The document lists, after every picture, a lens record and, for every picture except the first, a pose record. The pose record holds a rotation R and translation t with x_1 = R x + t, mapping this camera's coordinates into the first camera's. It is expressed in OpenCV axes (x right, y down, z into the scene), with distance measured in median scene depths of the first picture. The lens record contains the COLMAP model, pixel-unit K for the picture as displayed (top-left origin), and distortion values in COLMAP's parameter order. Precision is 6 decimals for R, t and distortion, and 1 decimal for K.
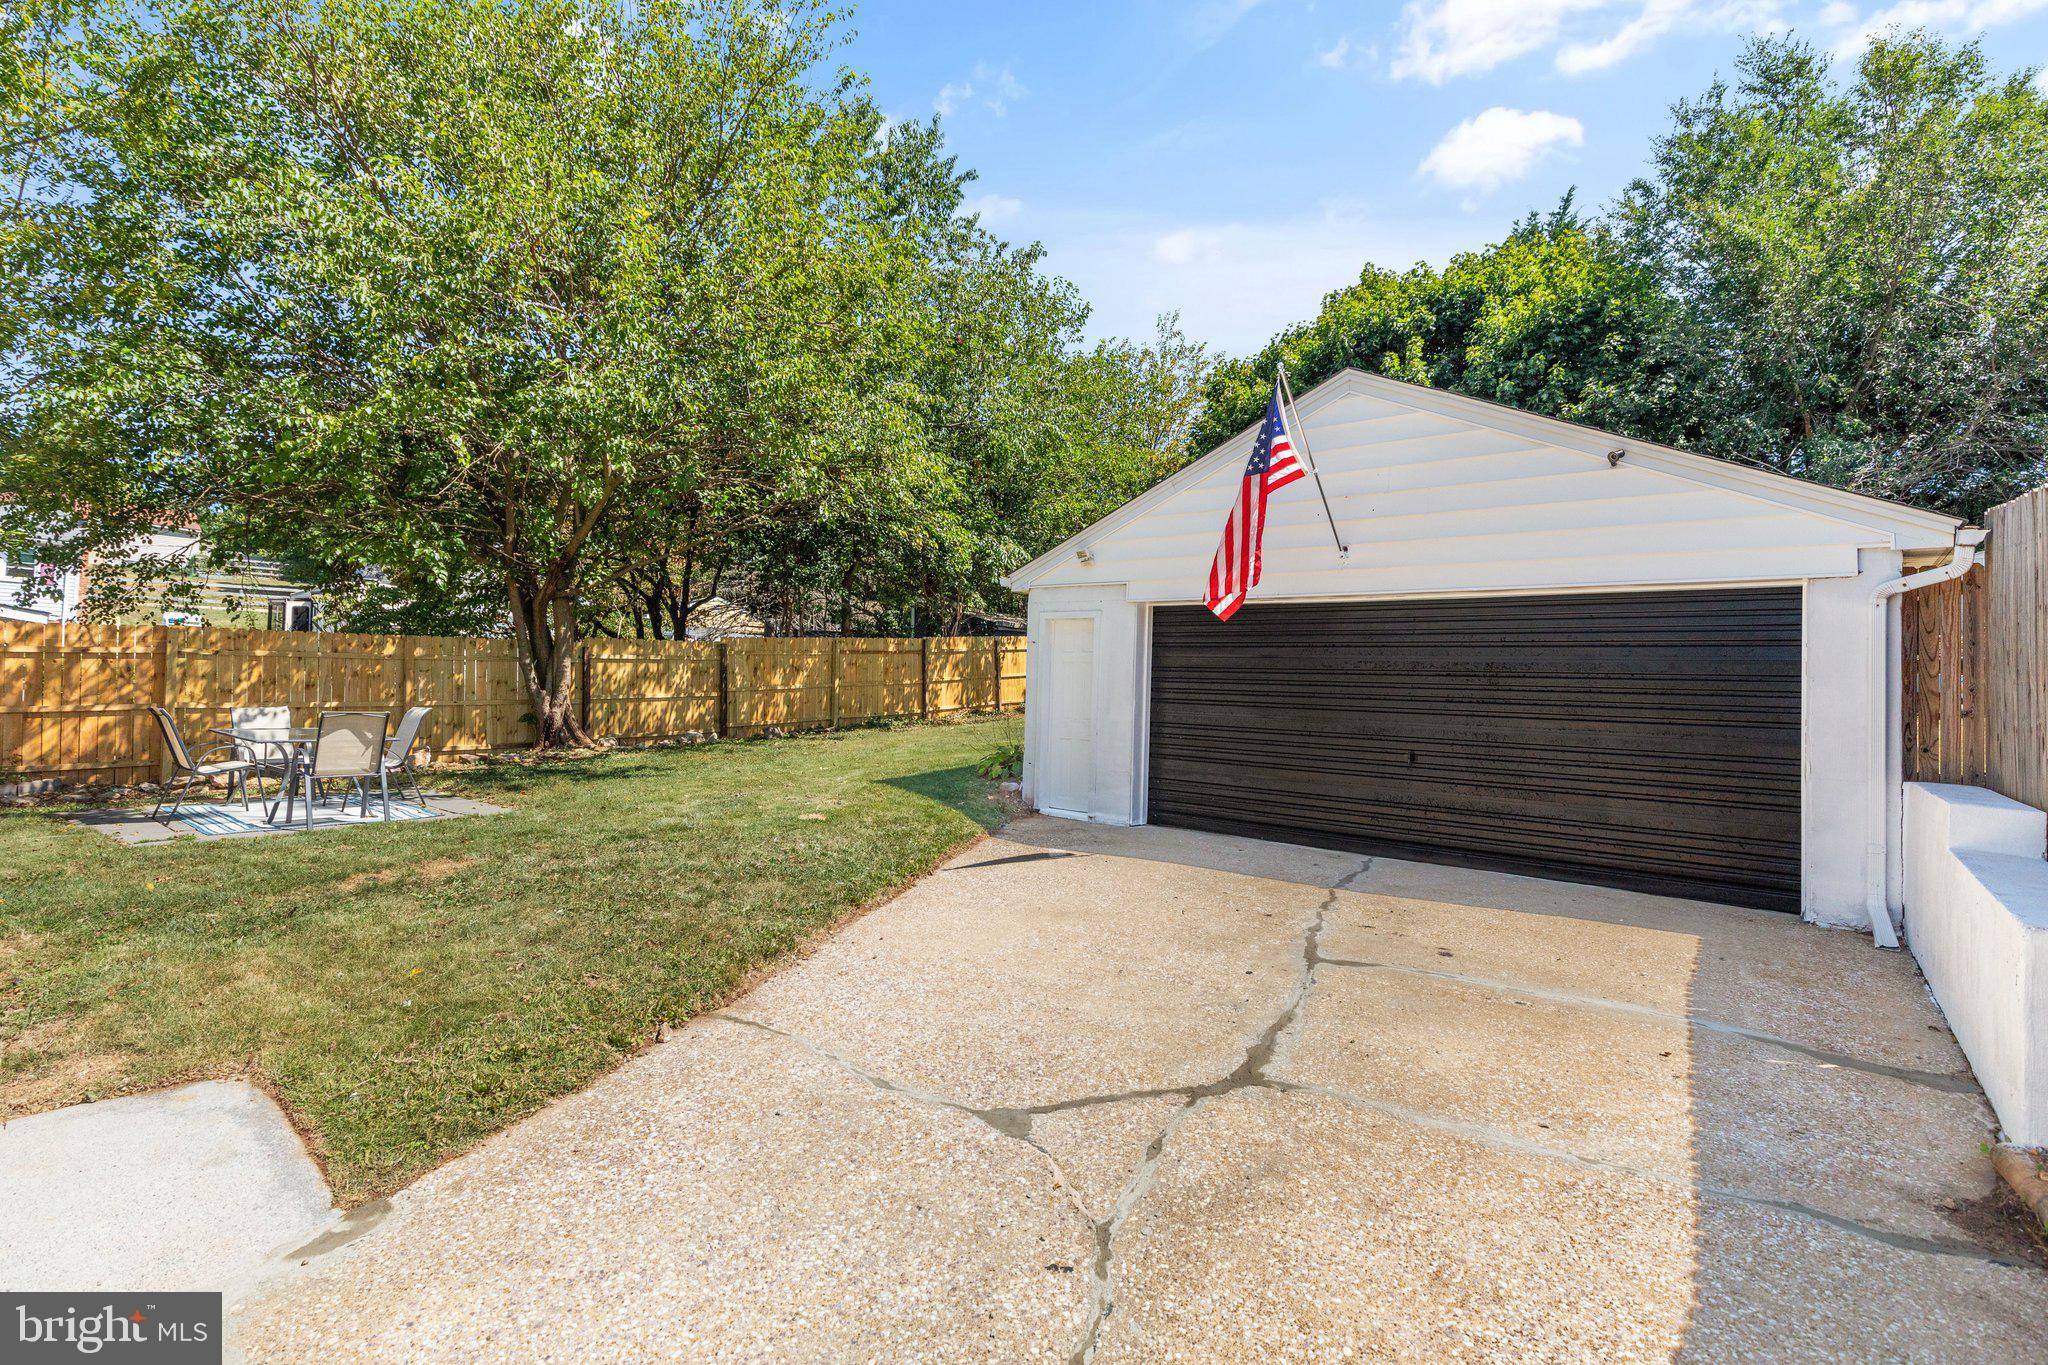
lens RADIAL K [[935.8, 0, 1020.7], [0, 935.8, 663.4], [0, 0, 1]] dist [0.007305, -0.000253]
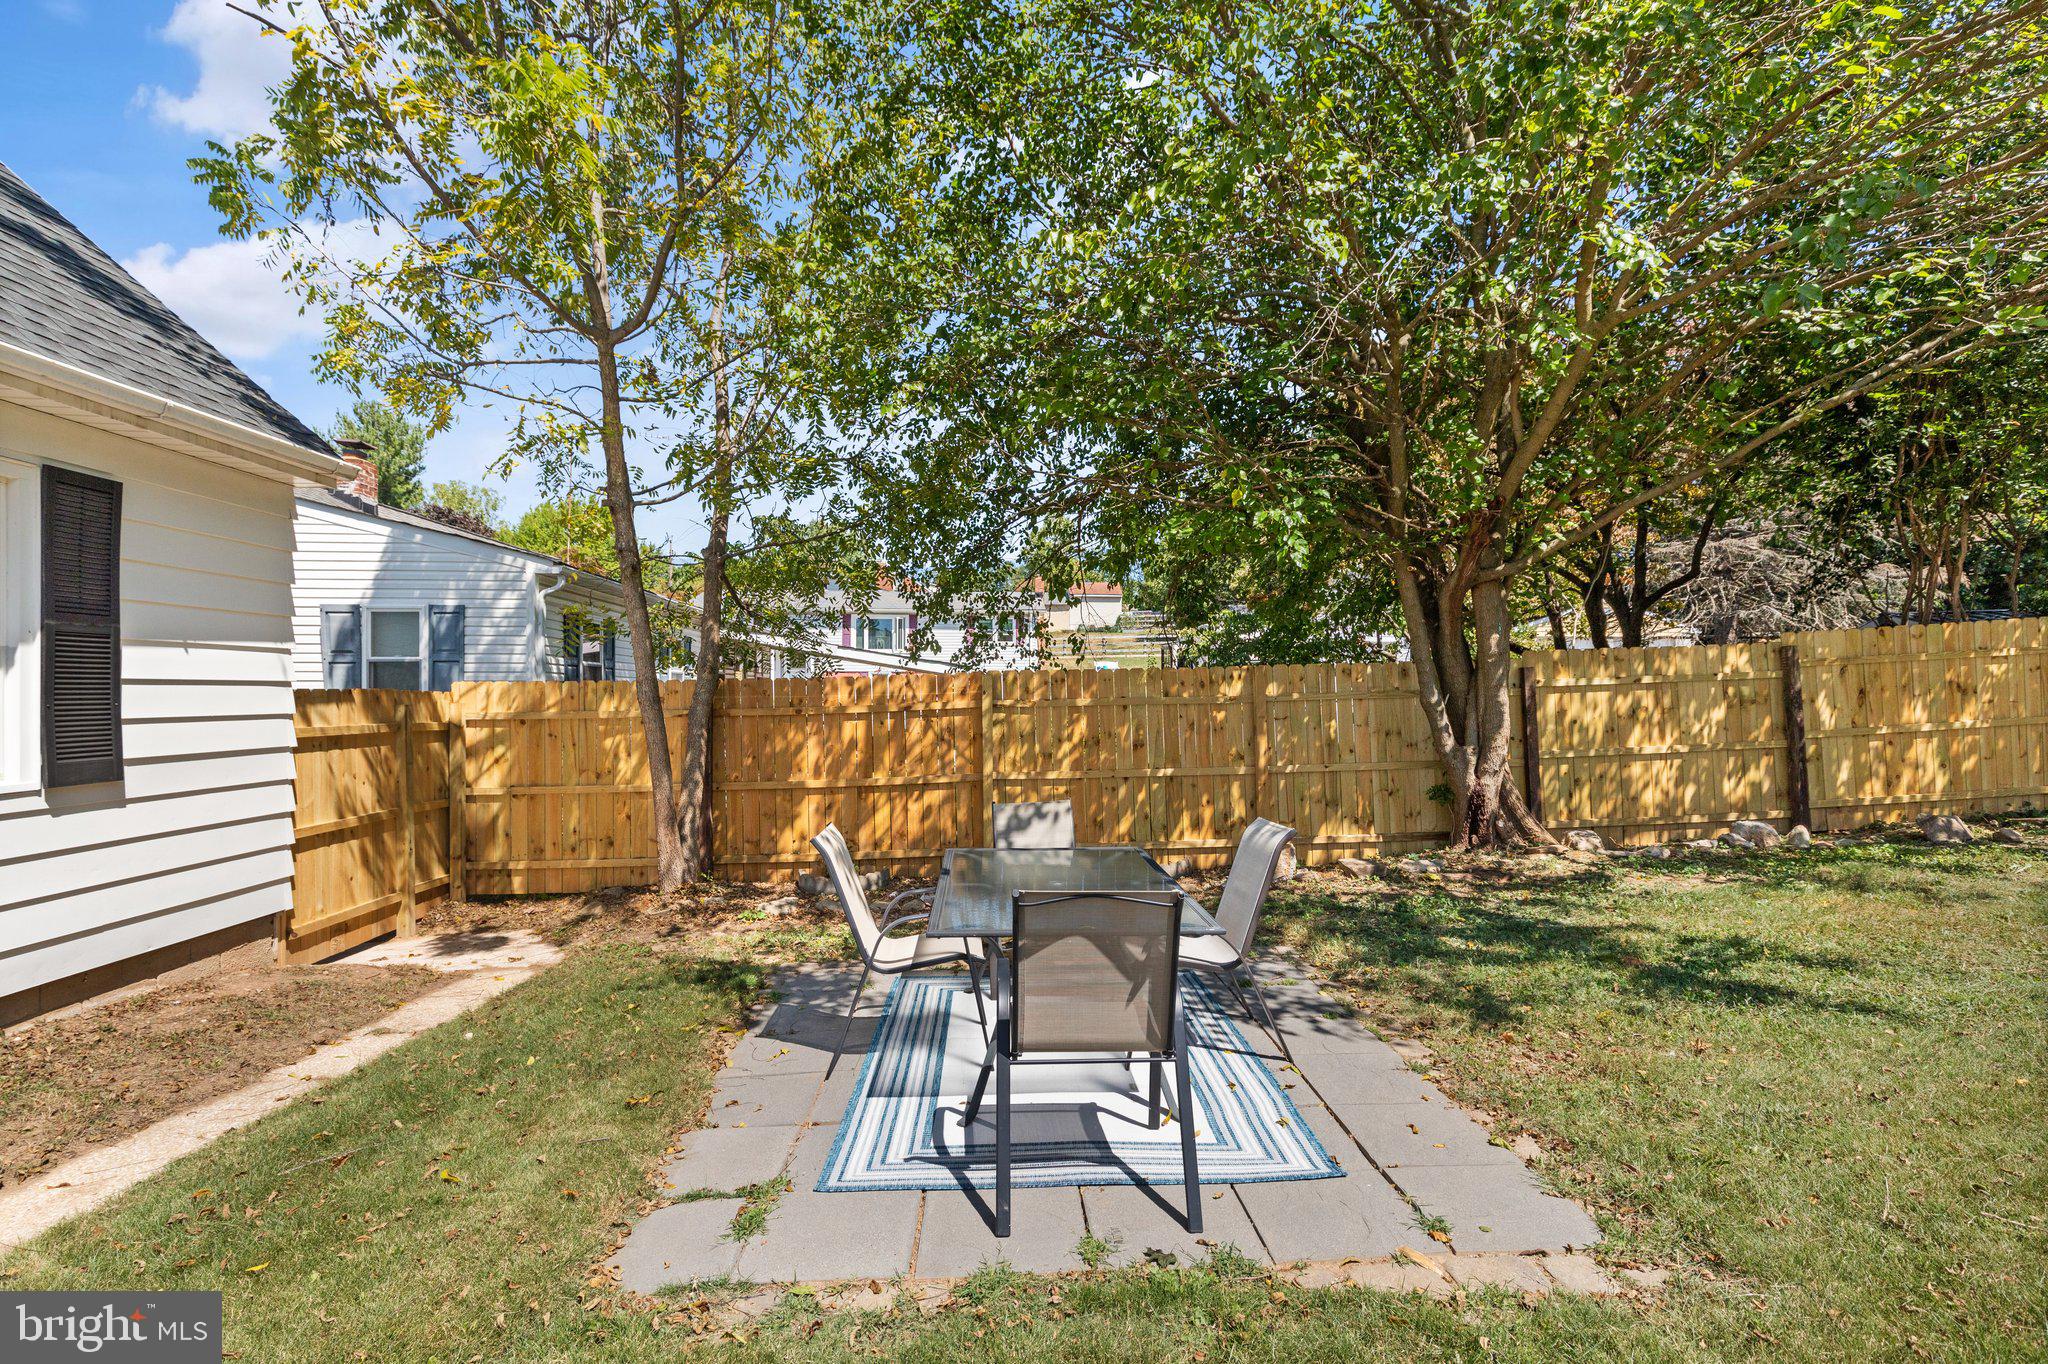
lens RADIAL K [[935.8, 0, 1014.0], [0, 935.8, 700.9], [0, 0, 1]] dist [0.007305, -0.000253]
pose [[0.658302, -0.035276, -0.751927, -0.258472], [0.045458, 0.998941, -0.007067, -0.008017], [0.751380, -0.029529, 0.659208, 0.415719]]
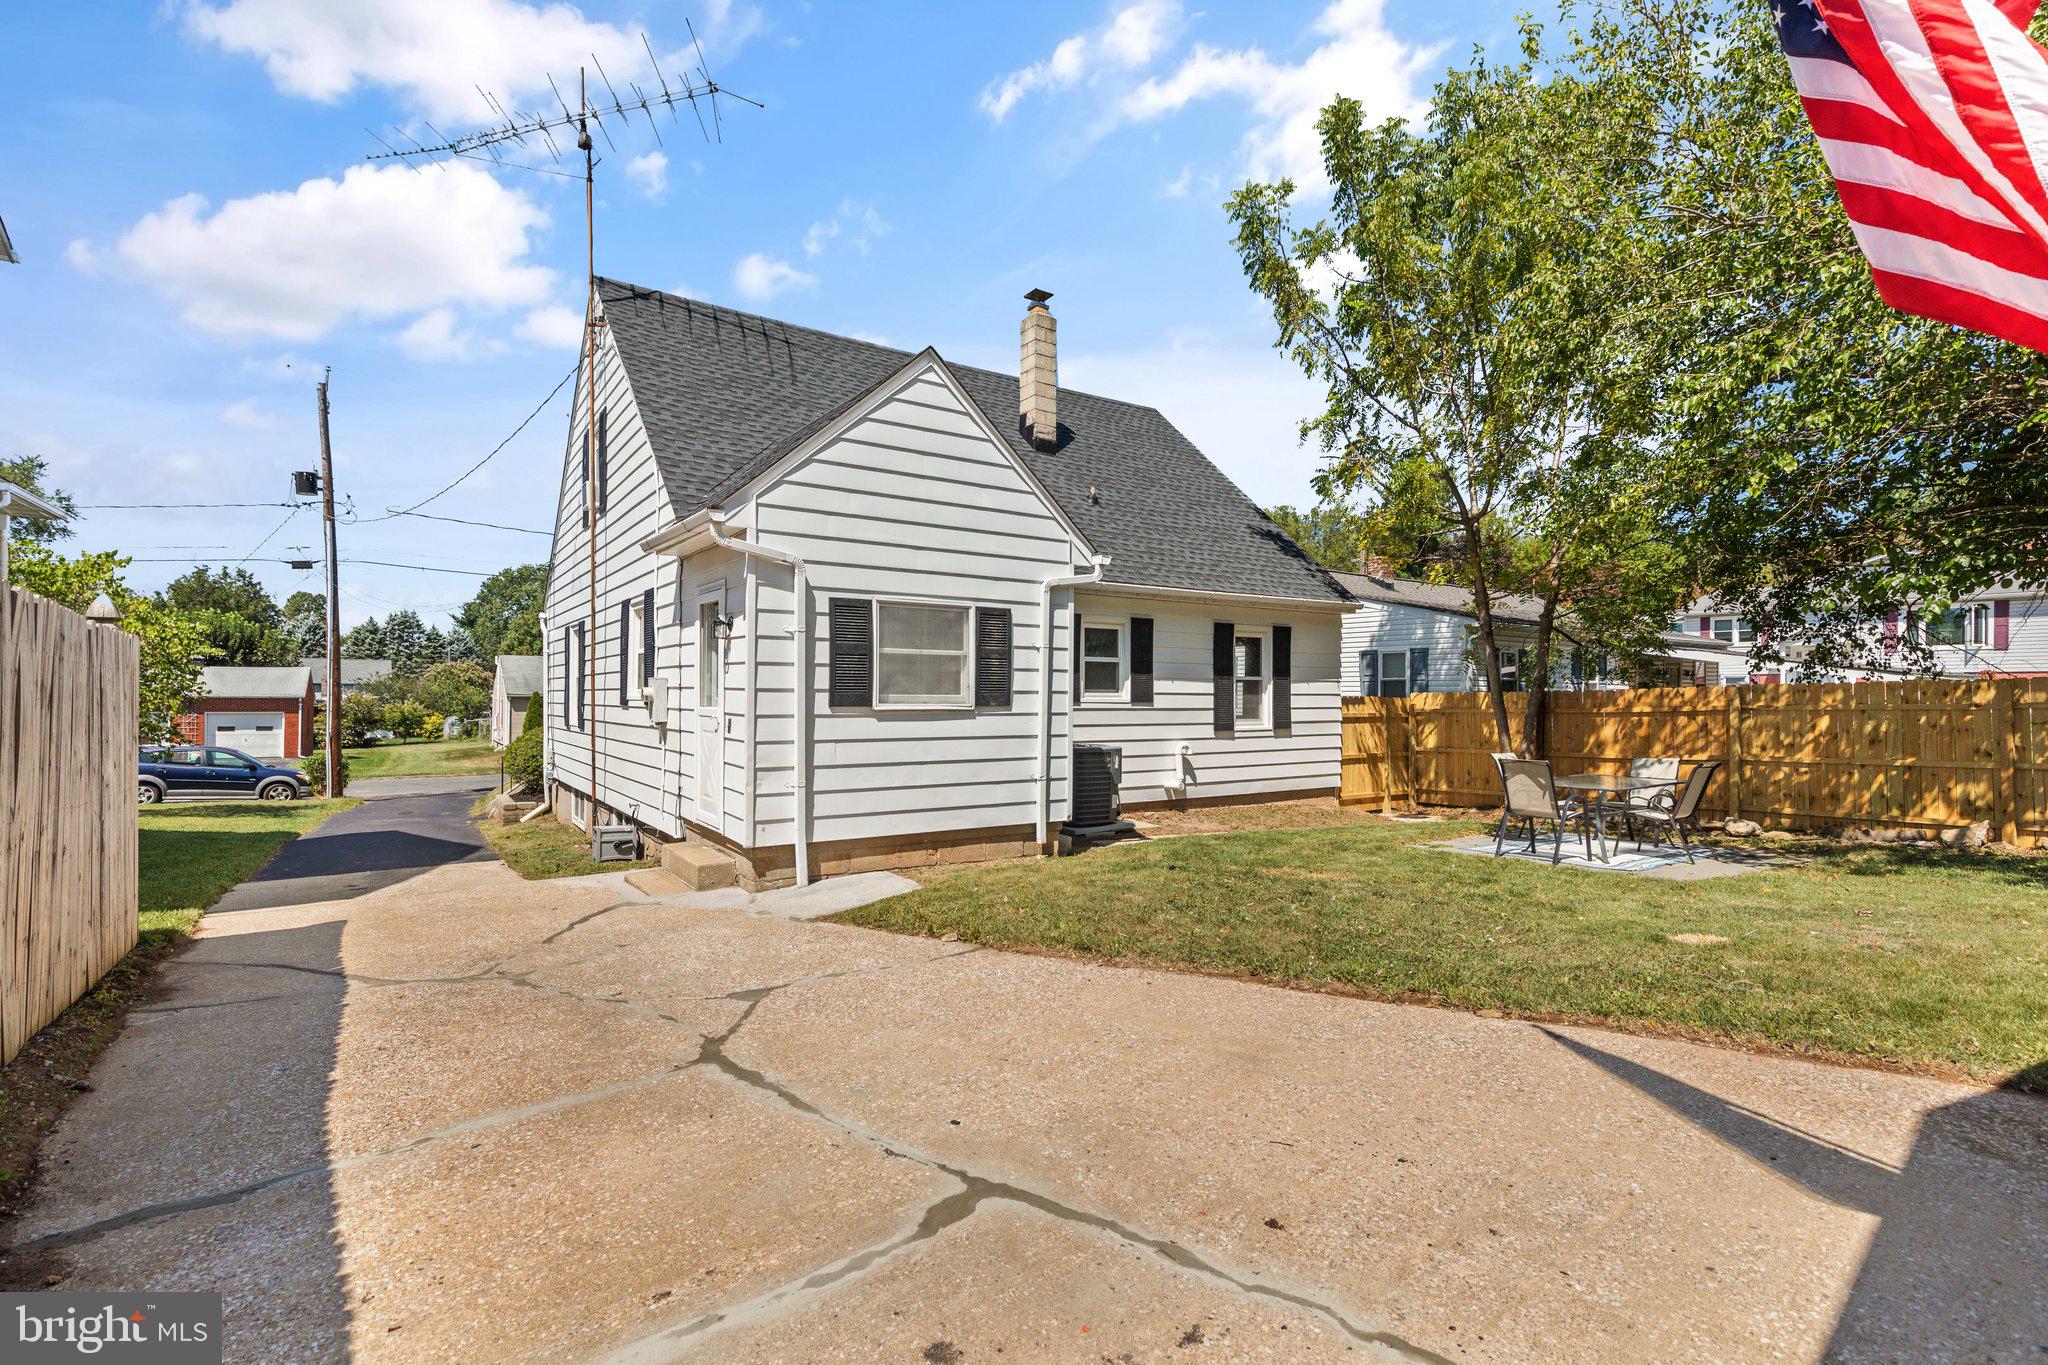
lens RADIAL K [[935.8, 0, 1031.9], [0, 935.8, 701.1], [0, 0, 1]] dist [0.007305, -0.000253]
pose [[-0.277868, -0.034392, -0.960003, 0.303473], [0.013474, 0.999121, -0.039693, 0.010080], [0.960525, -0.023965, -0.277161, 0.408940]]
